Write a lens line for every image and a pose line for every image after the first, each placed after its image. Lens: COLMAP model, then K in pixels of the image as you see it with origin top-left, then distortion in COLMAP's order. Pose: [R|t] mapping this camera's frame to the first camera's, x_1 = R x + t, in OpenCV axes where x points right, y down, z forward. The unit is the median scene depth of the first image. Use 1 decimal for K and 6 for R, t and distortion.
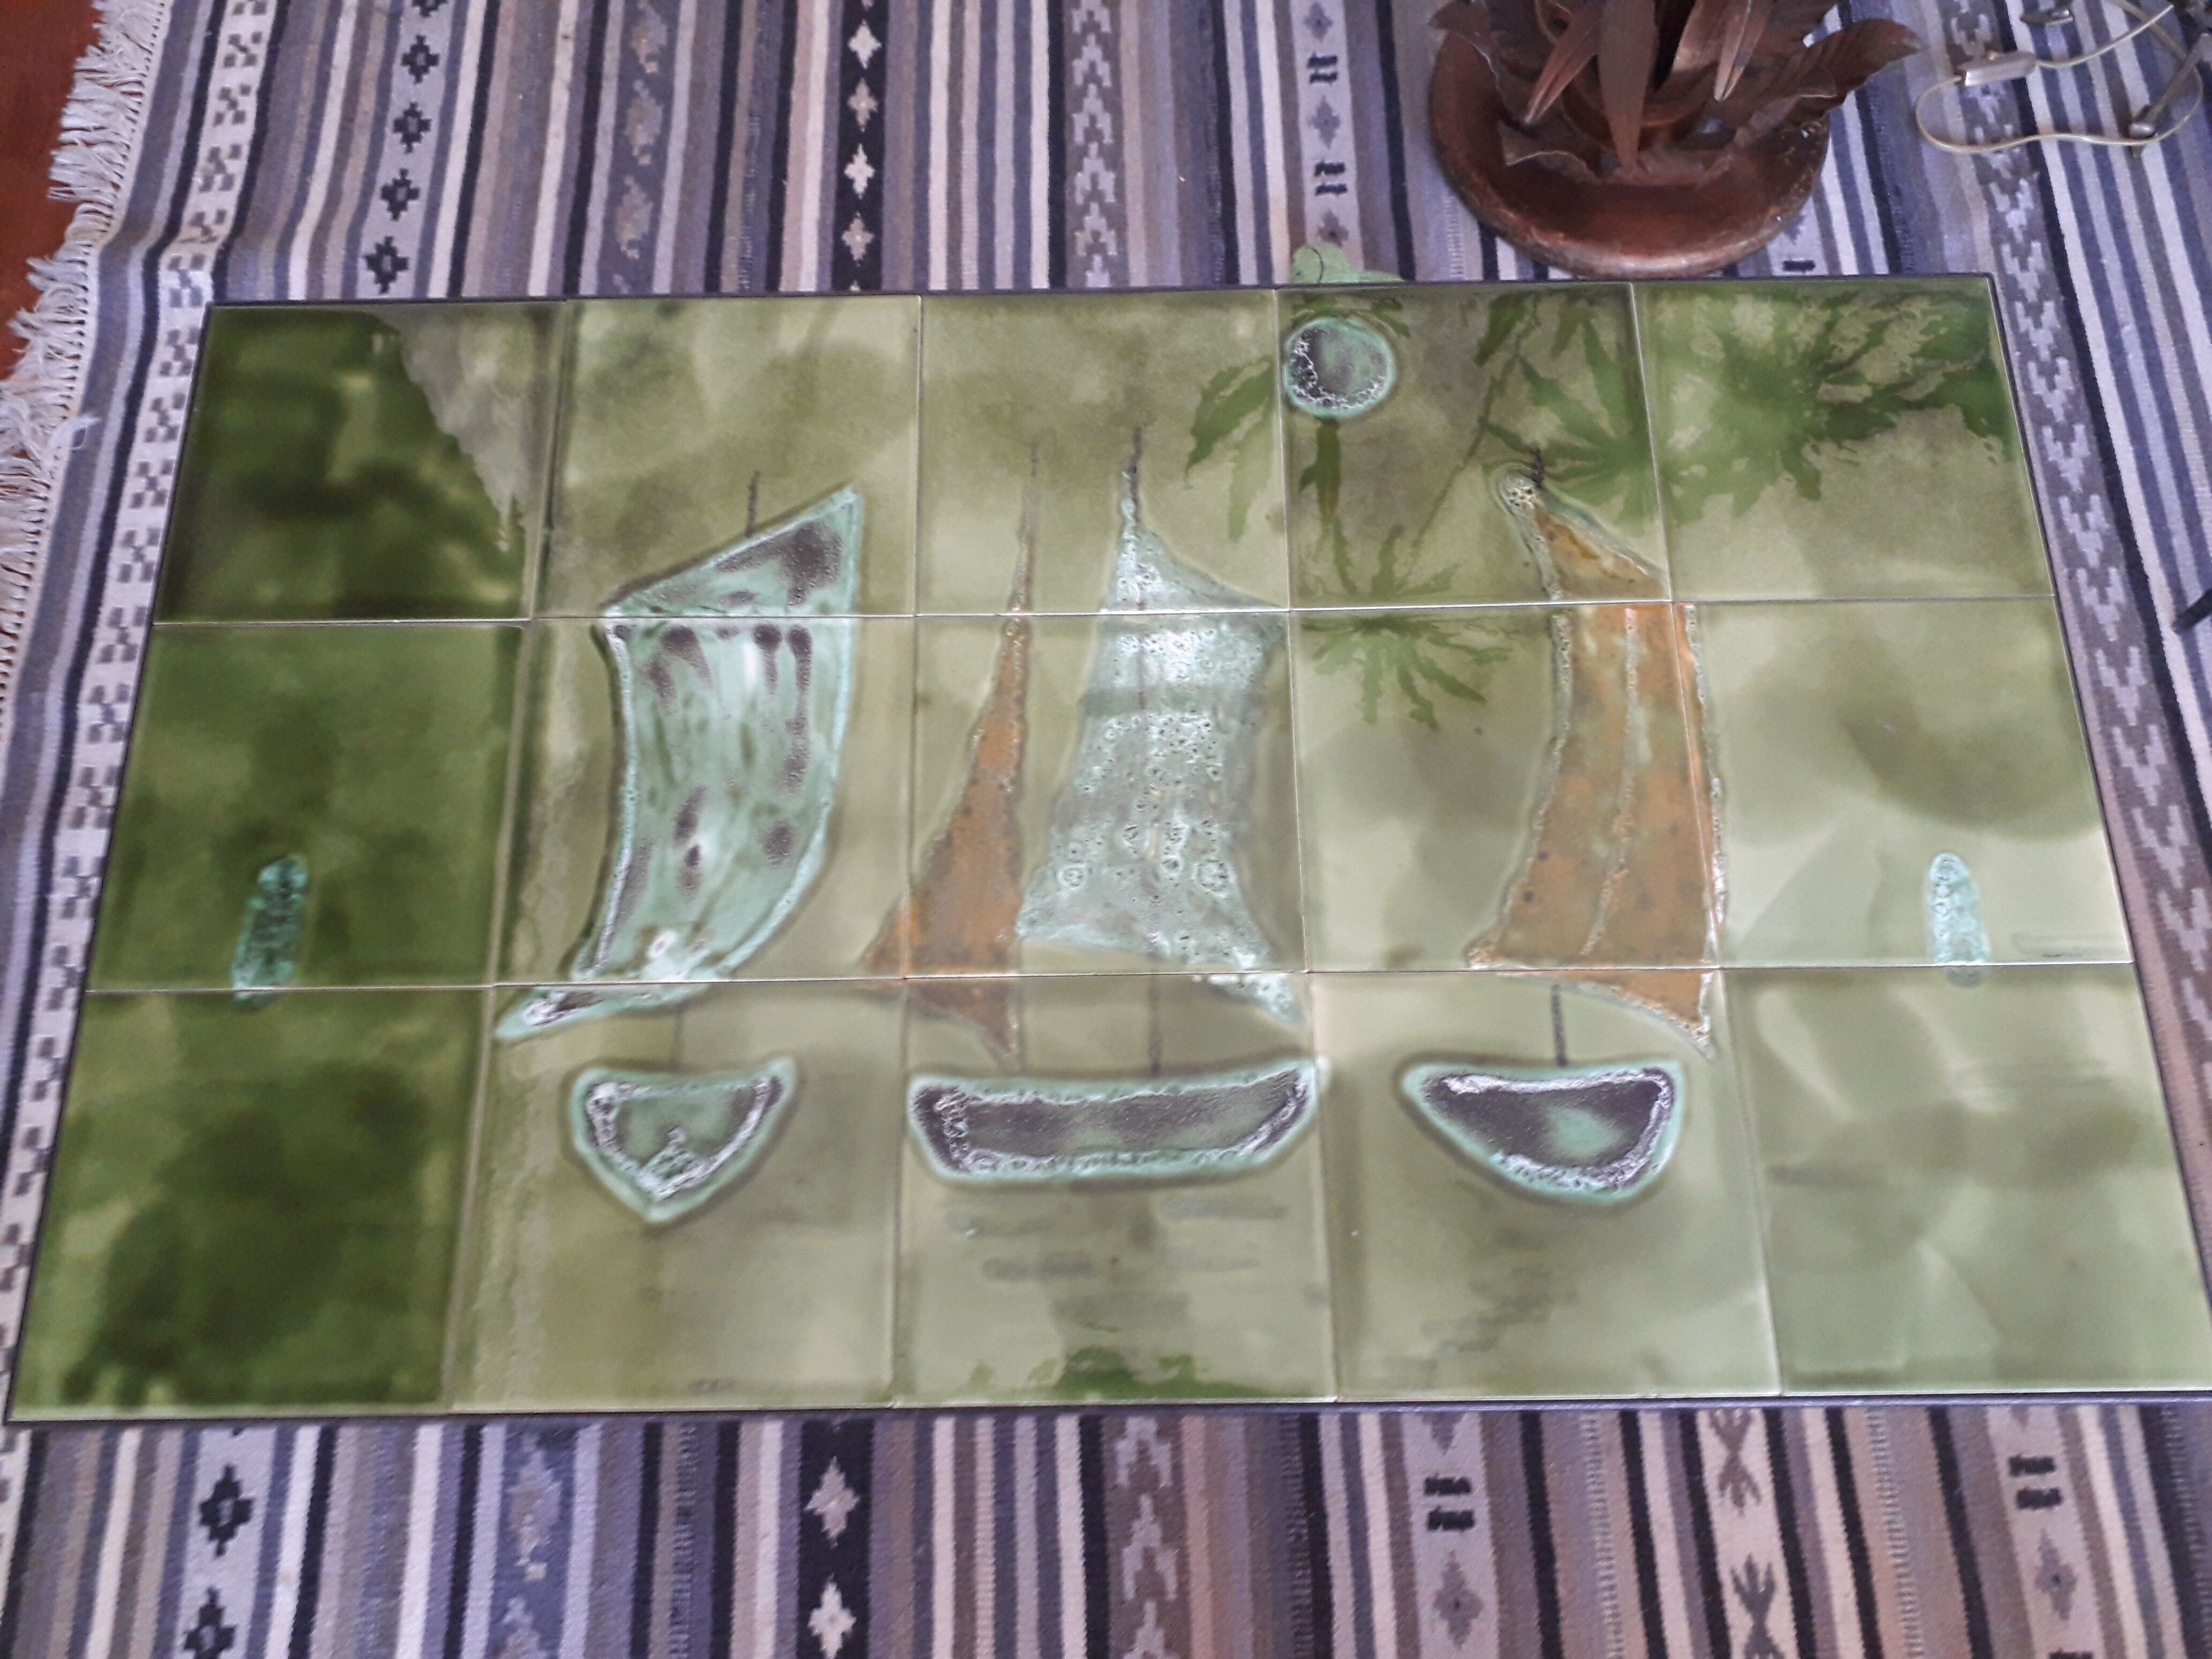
lens RADIAL K [[1812.6, 0, 1141.3], [0, 1812.6, 866.3], [0, 0, 1]] dist [0.016834, -0.044580]
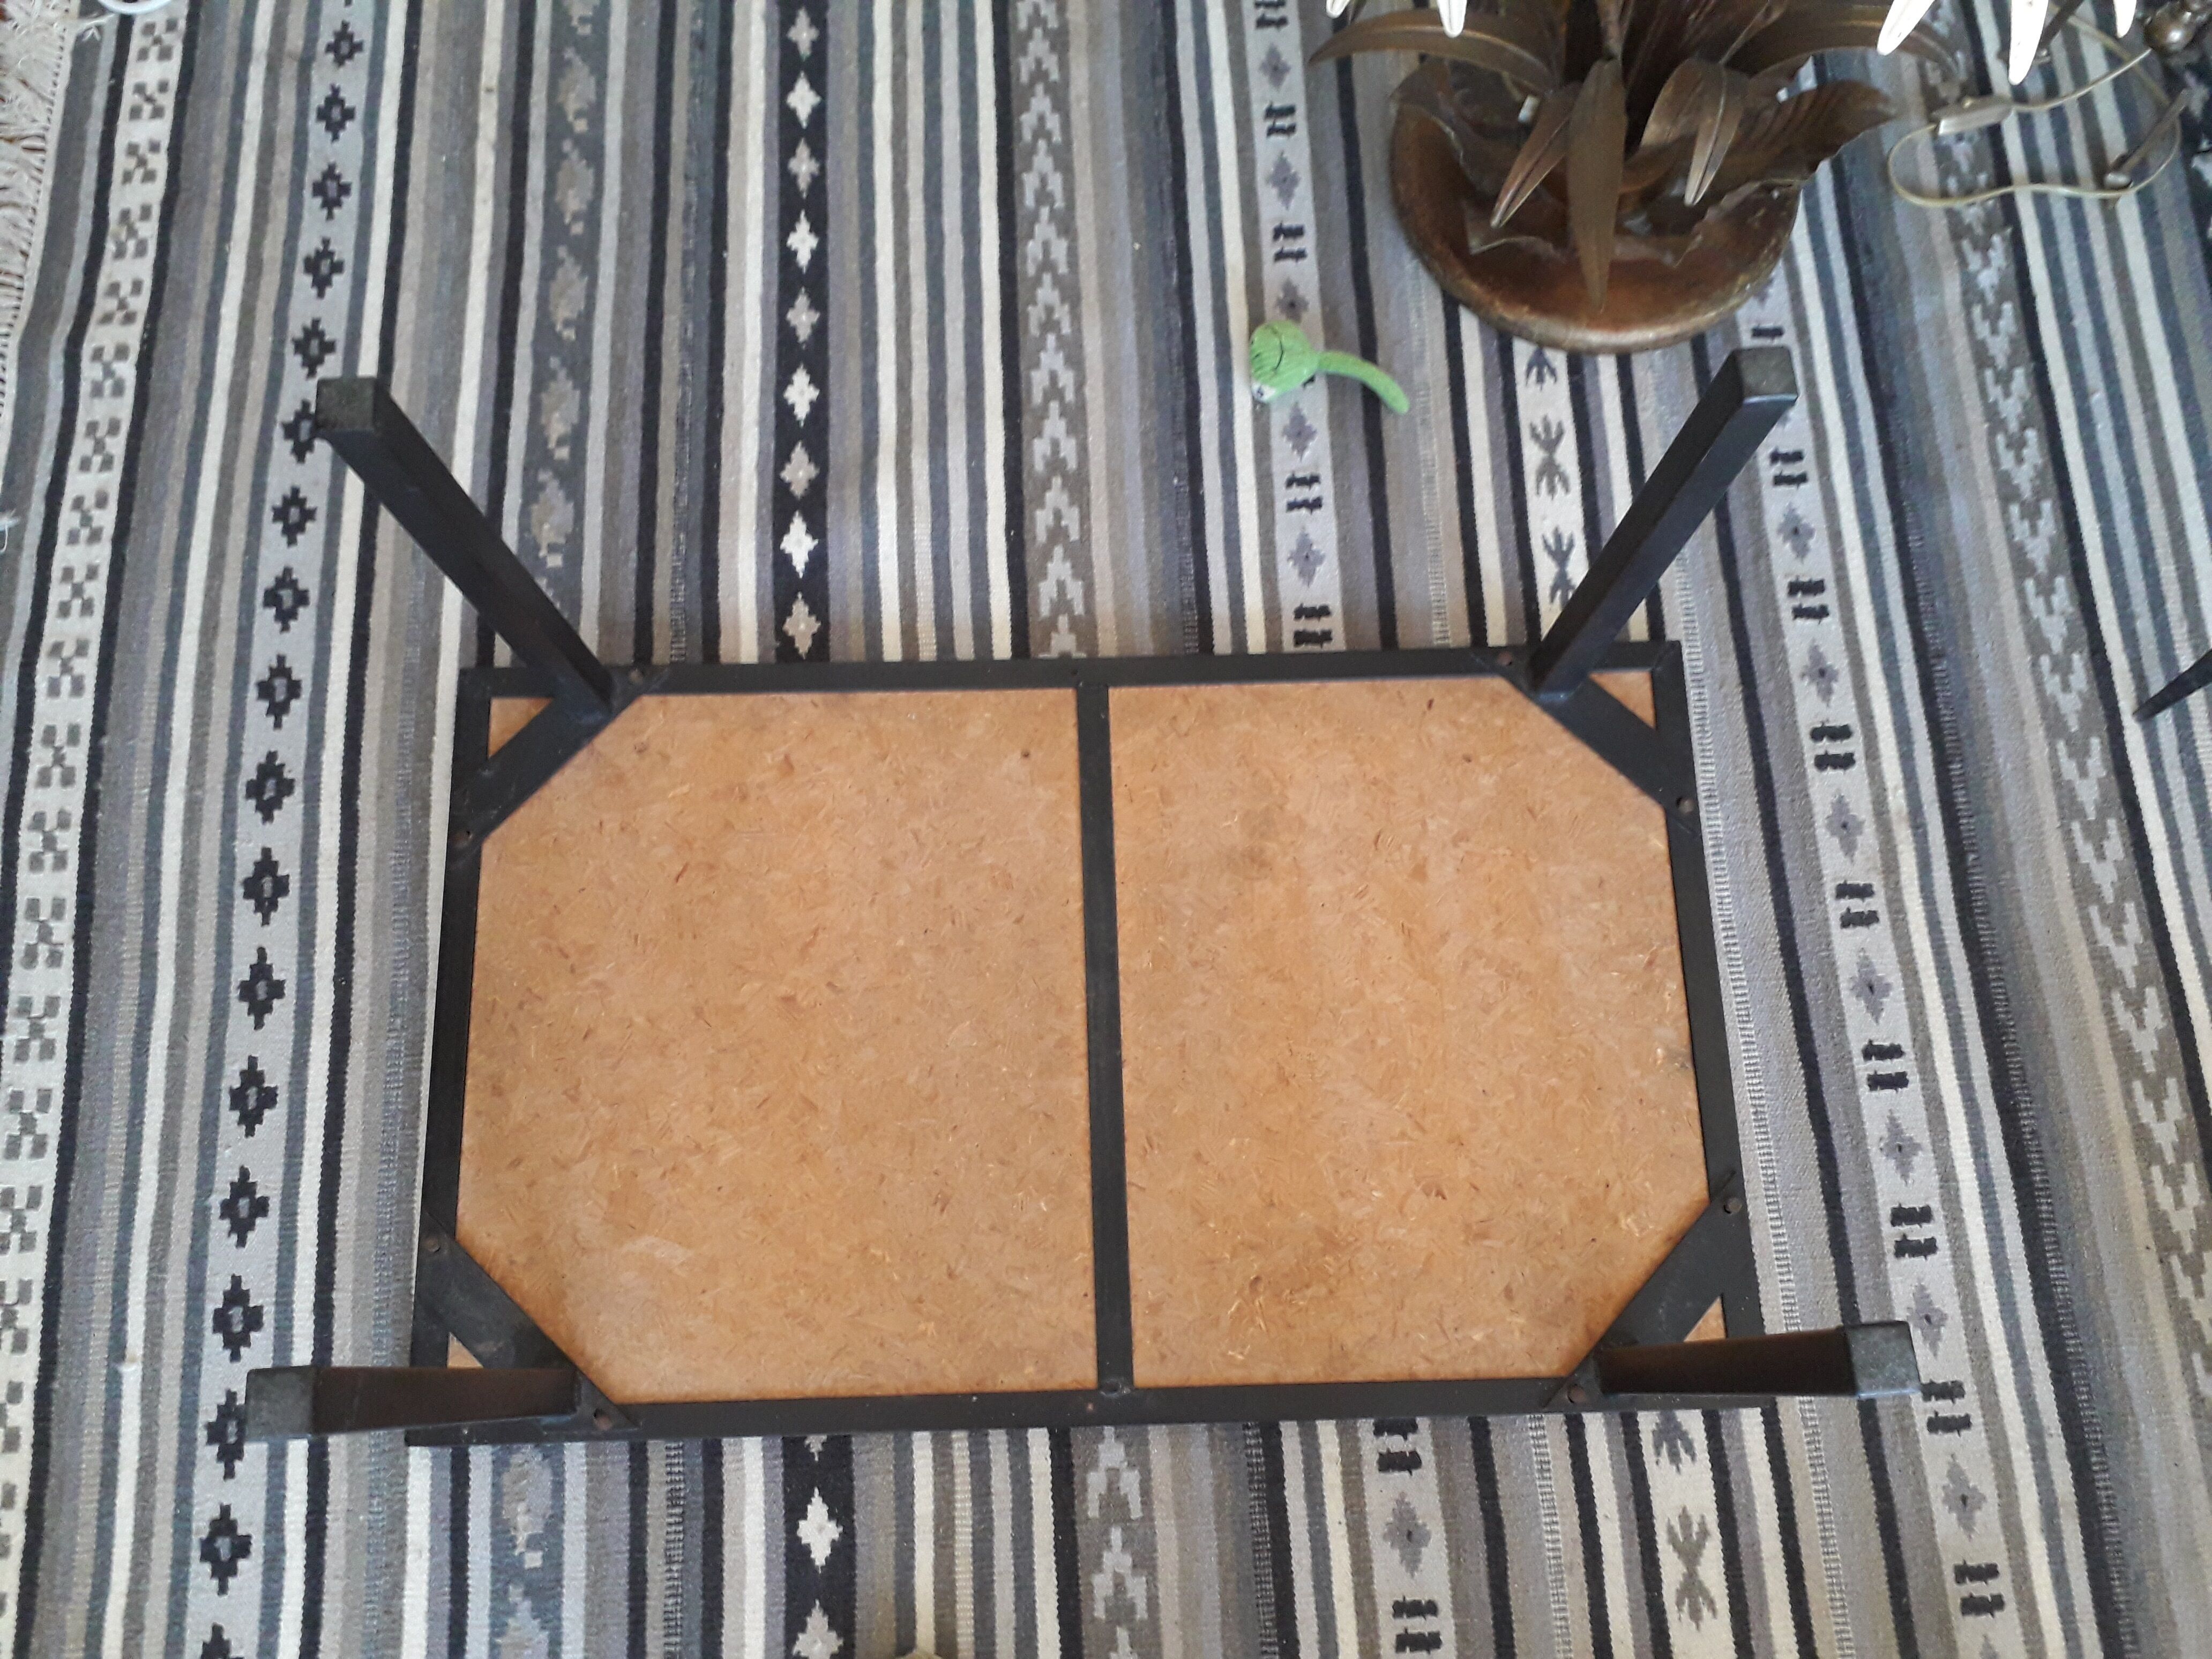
lens RADIAL K [[1710.8, 0, 1130.9], [0, 1710.8, 841.7], [0, 0, 1]] dist [0.036743, -0.060135]
pose [[0.999660, -0.015872, 0.020693, -0.005950], [0.013910, 0.995687, 0.091726, -0.188992], [-0.022060, -0.091407, 0.995569, 0.073481]]
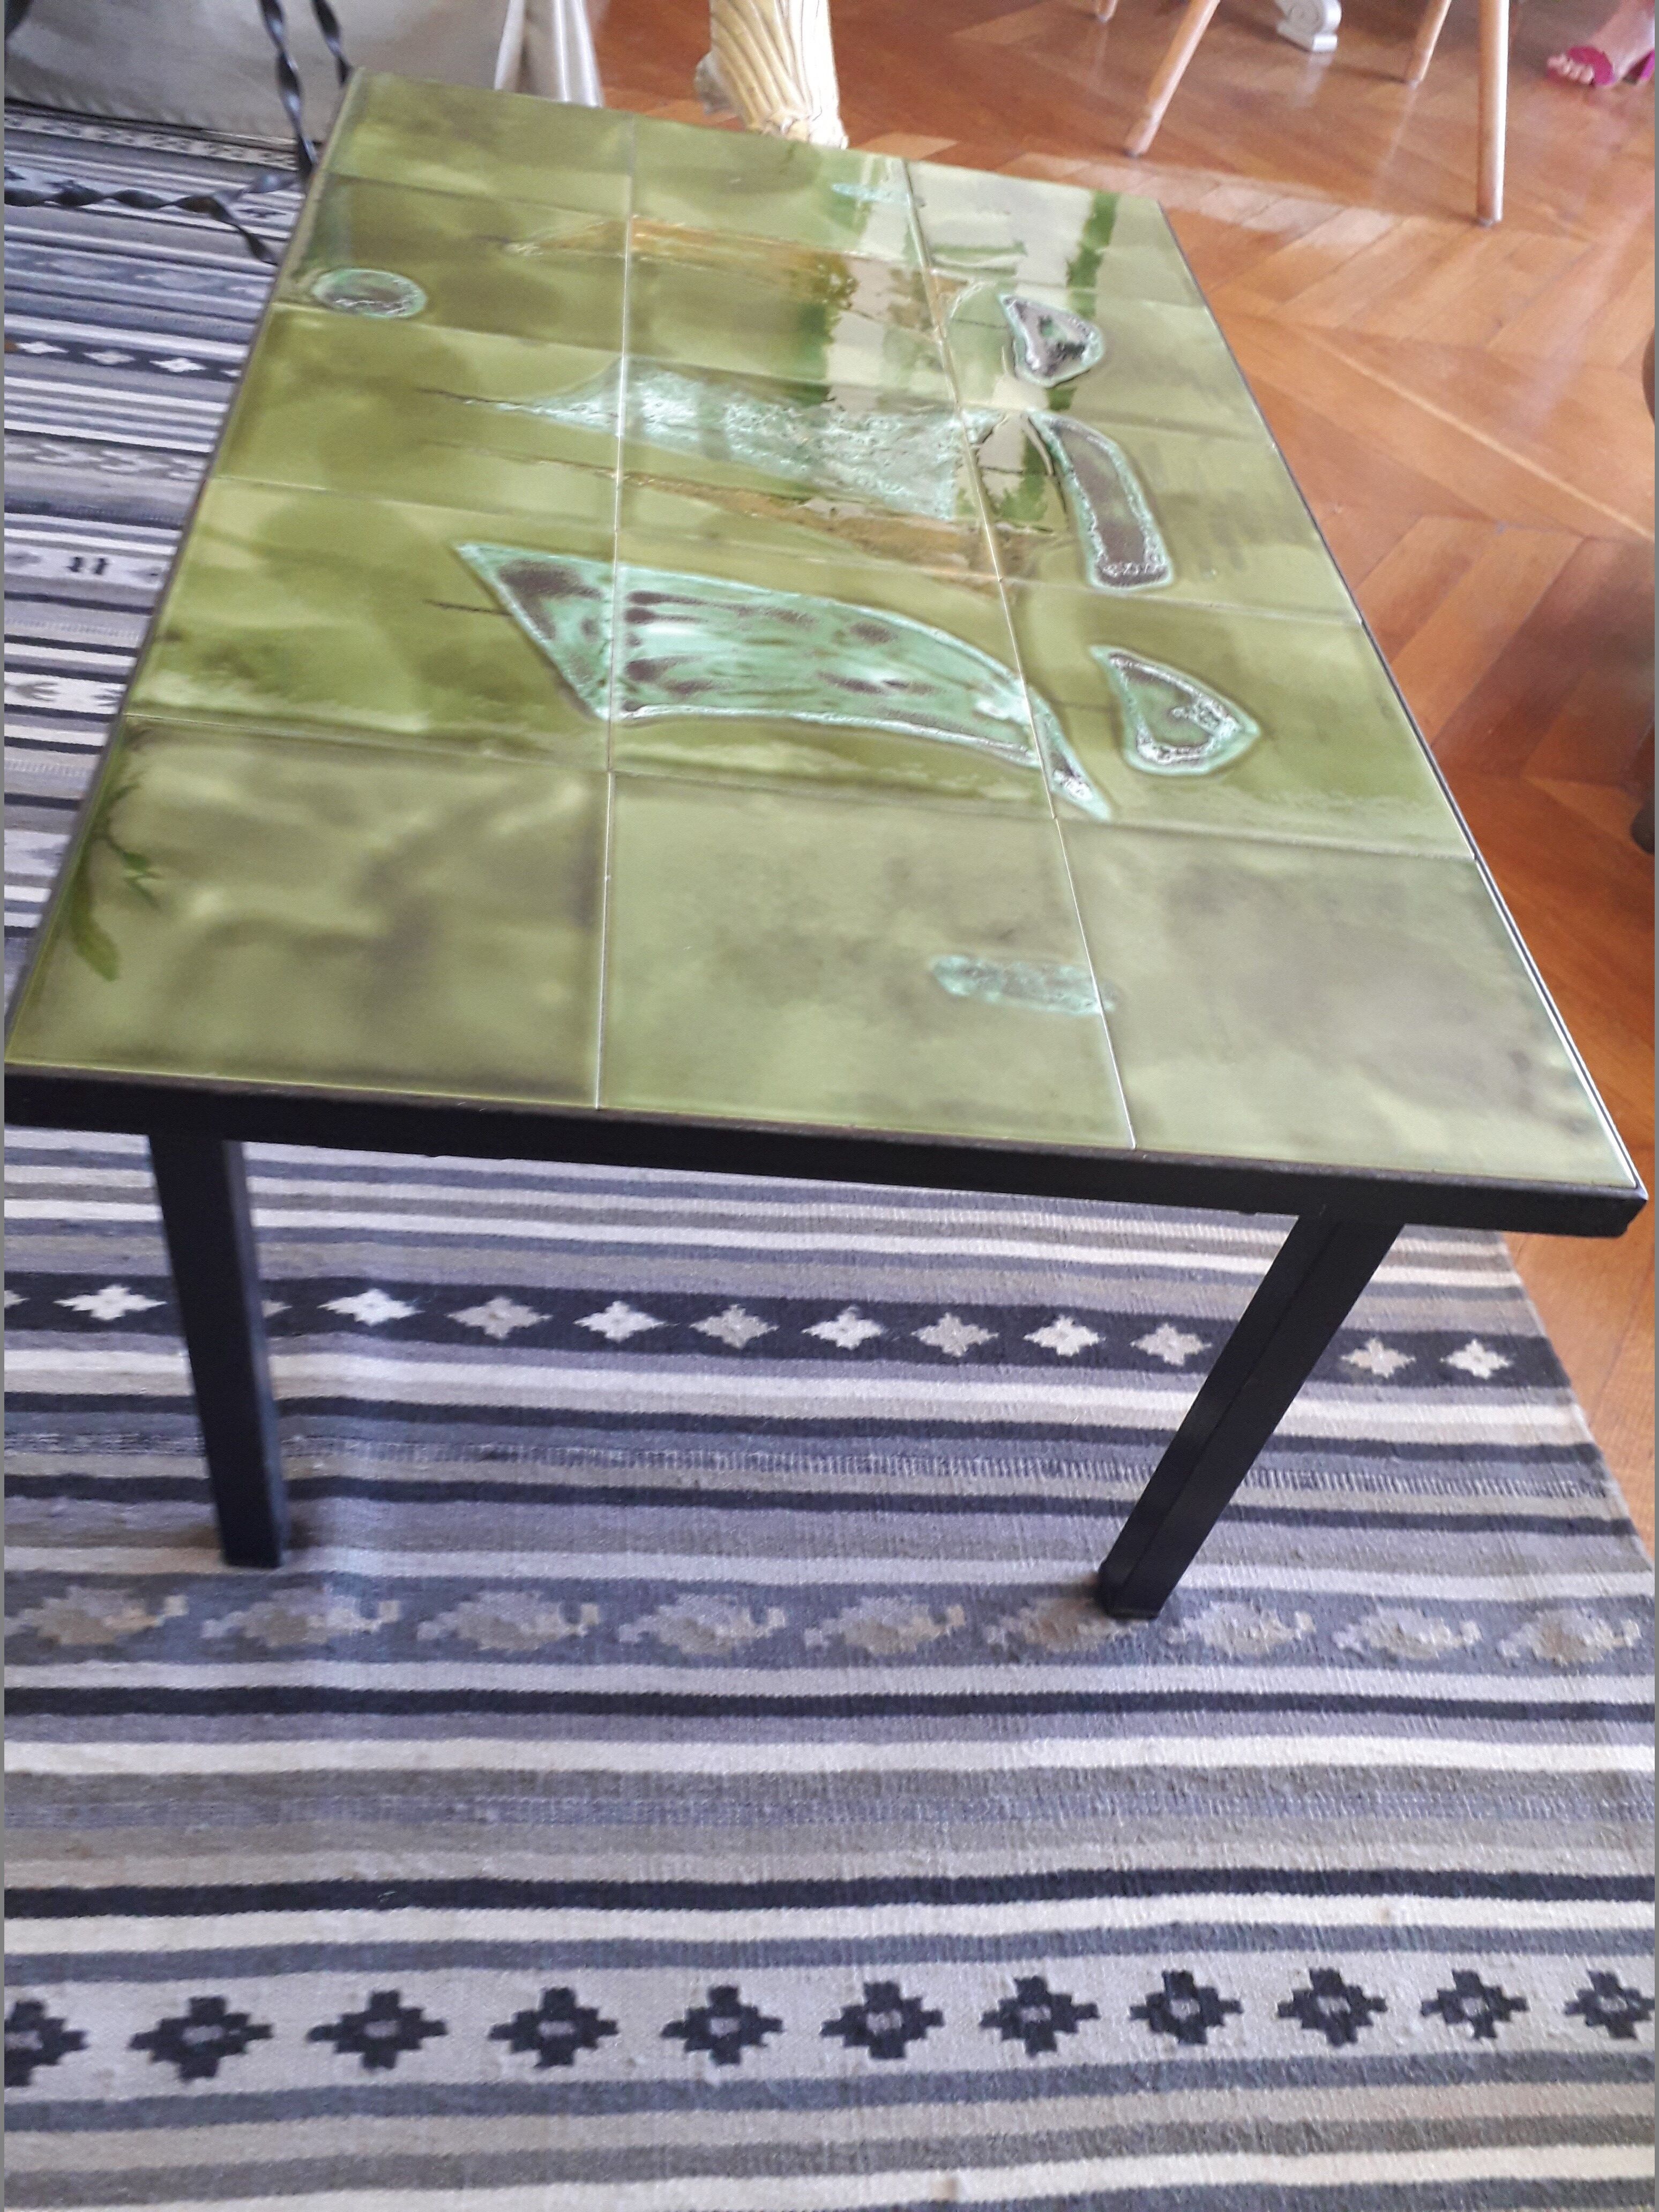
lens RADIAL K [[1812.6, 0, 843.9], [0, 1812.6, 1066.7], [0, 0, 1]] dist [0.016834, -0.044580]
pose [[-0.047653, -0.722832, 0.689379, -0.738246], [0.868308, 0.311166, 0.386287, -0.235132], [-0.493732, 0.617001, 0.612812, 0.397887]]
